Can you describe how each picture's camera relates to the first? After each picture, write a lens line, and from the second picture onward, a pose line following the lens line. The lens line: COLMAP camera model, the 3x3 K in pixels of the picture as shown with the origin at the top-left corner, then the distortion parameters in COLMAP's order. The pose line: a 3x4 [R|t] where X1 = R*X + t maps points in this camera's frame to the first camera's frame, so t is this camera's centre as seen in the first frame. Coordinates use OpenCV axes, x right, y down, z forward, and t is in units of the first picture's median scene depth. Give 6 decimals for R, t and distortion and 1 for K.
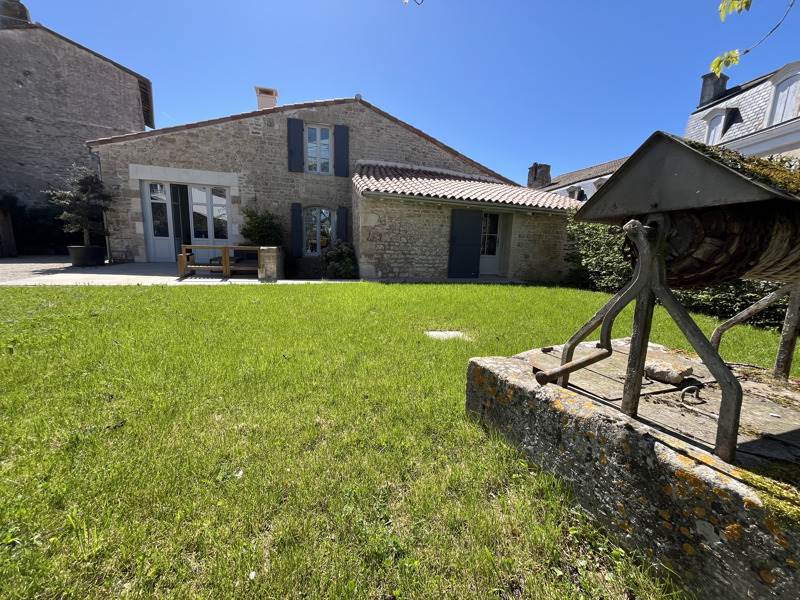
lens RADIAL K [[321.2, 0, 400.0], [0, 321.2, 298.1], [0, 0, 1]] dist [-0.000752, -0.000714]
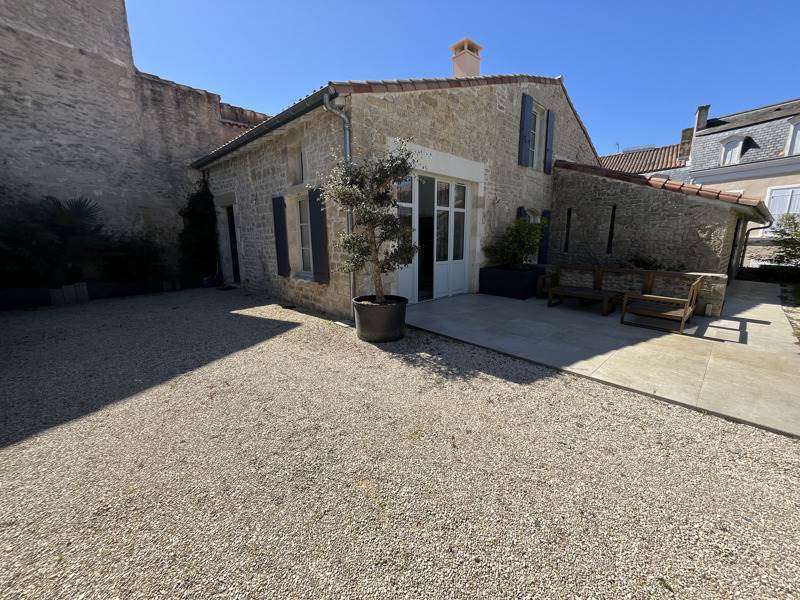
lens RADIAL K [[321.2, 0, 400.9], [0, 321.2, 301.5], [0, 0, 1]] dist [-0.000752, -0.000714]
pose [[0.888273, -0.128941, 0.440847, -0.991945], [0.113531, 0.991643, 0.061284, -0.155468], [-0.445064, -0.004387, 0.895488, 0.453477]]
